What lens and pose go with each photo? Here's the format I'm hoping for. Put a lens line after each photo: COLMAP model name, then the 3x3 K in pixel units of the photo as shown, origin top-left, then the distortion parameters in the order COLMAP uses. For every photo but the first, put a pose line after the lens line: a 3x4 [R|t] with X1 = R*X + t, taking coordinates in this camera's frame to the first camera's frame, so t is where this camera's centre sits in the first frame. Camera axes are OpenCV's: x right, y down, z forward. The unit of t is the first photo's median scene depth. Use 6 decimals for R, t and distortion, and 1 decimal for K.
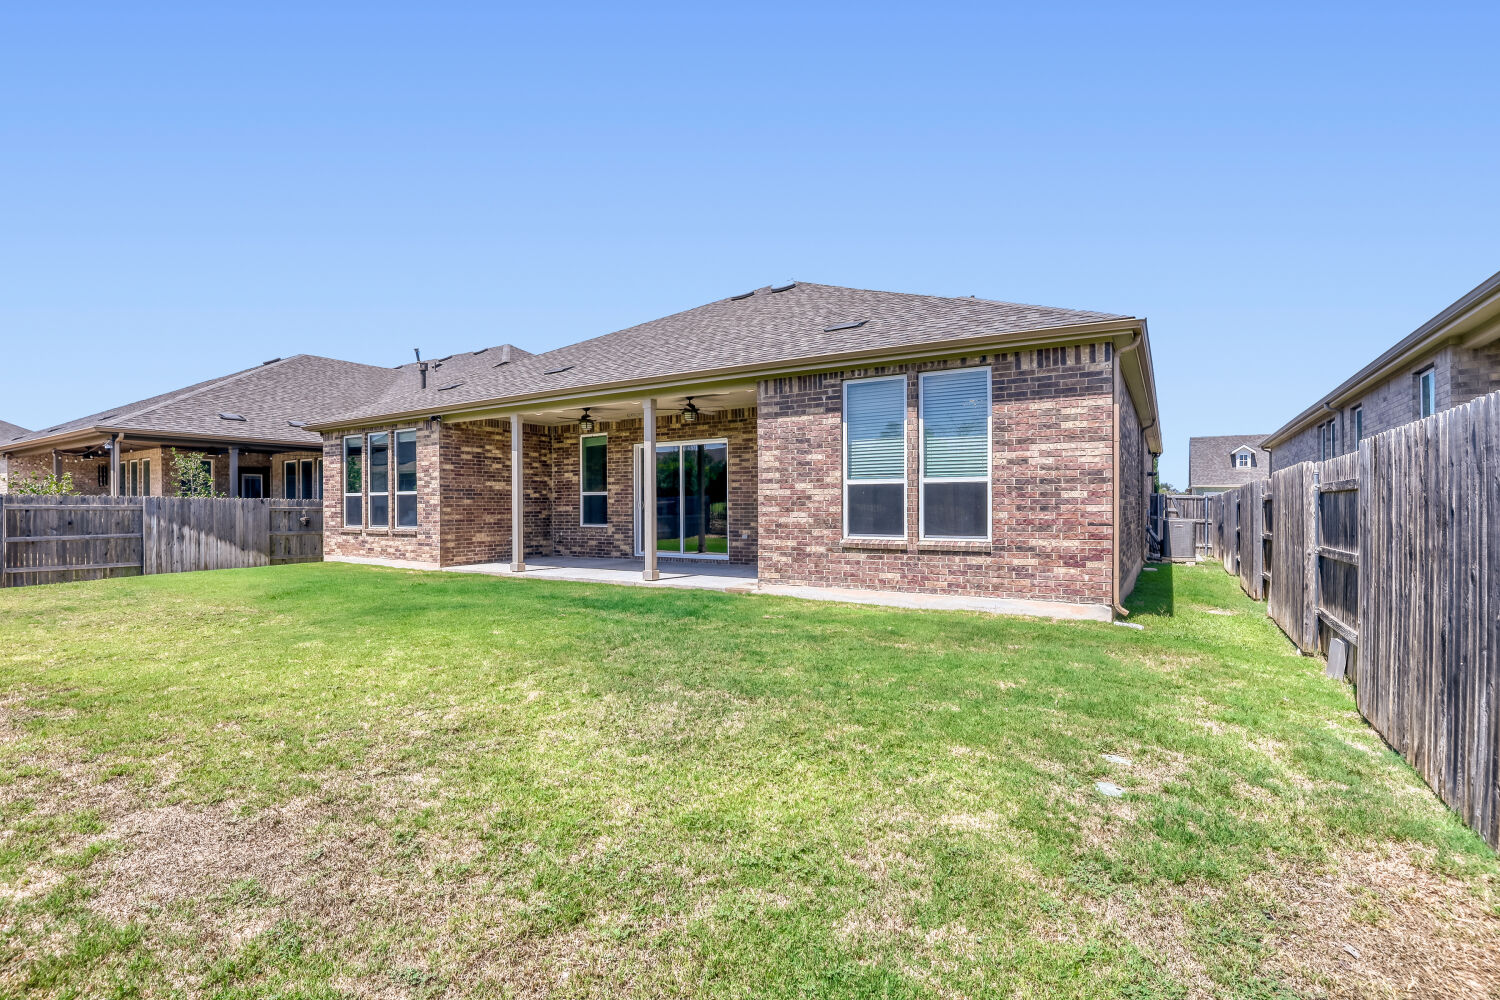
lens RADIAL K [[688.6, 0, 751.0], [0, 688.6, 506.1], [0, 0, 1]] dist [-0.004587, 0.003084]
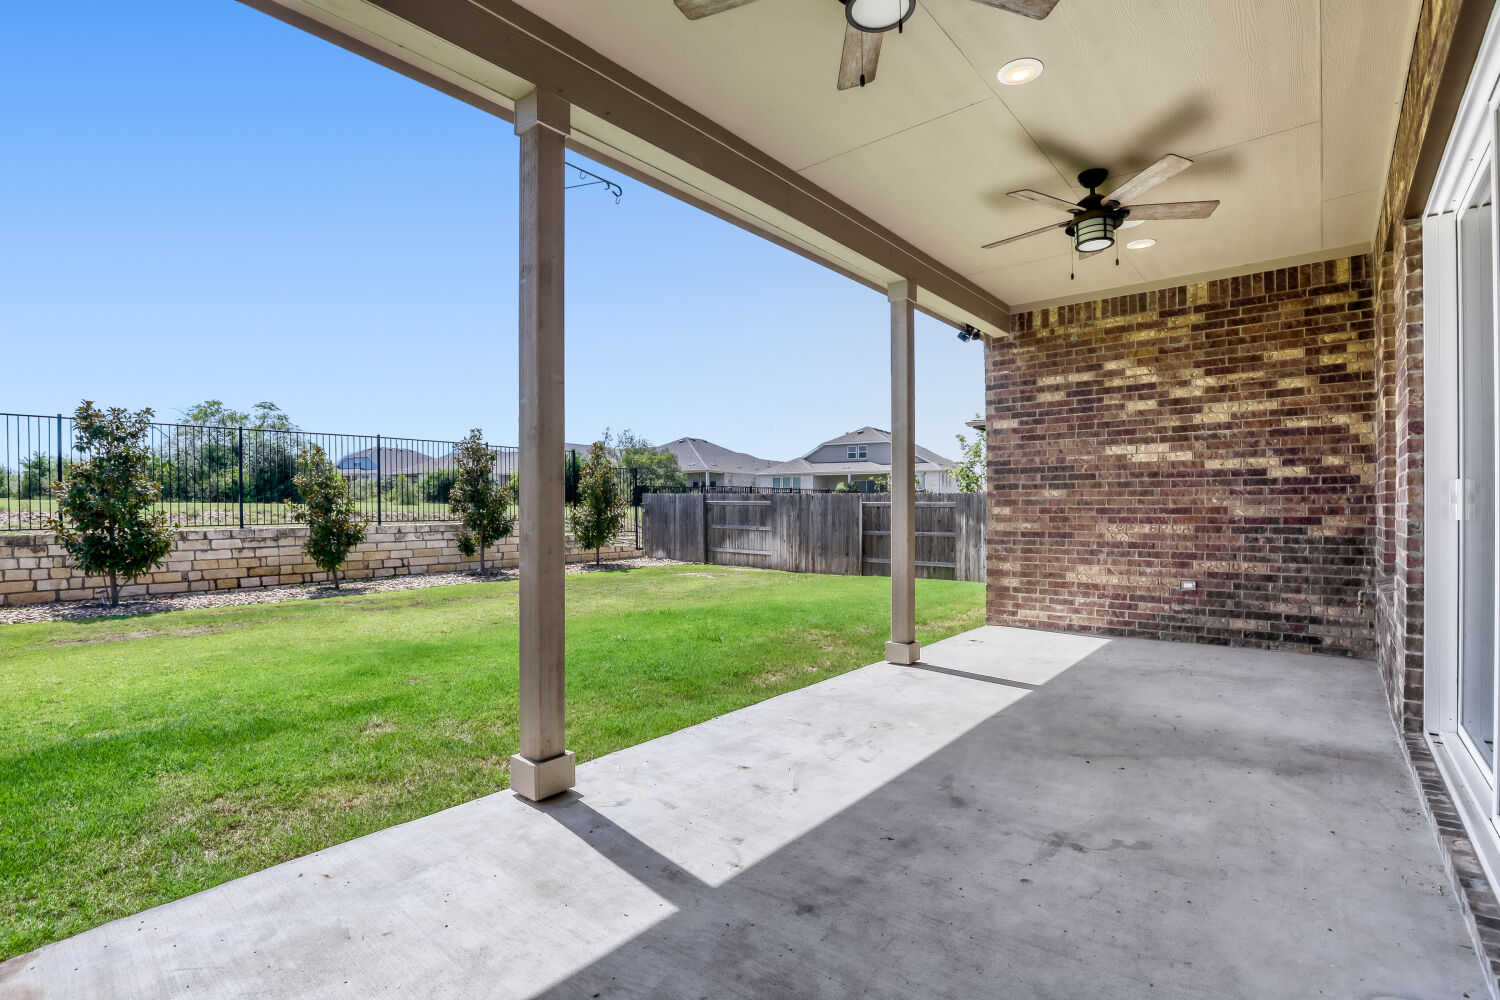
lens RADIAL K [[688.6, 0, 752.3], [0, 688.6, 507.0], [0, 0, 1]] dist [-0.004587, 0.003084]
pose [[-0.129570, 0.004343, -0.991561, 0.070779], [0.003643, 0.999986, 0.003904, -0.000093], [0.991564, -0.003106, -0.129584, 0.833930]]
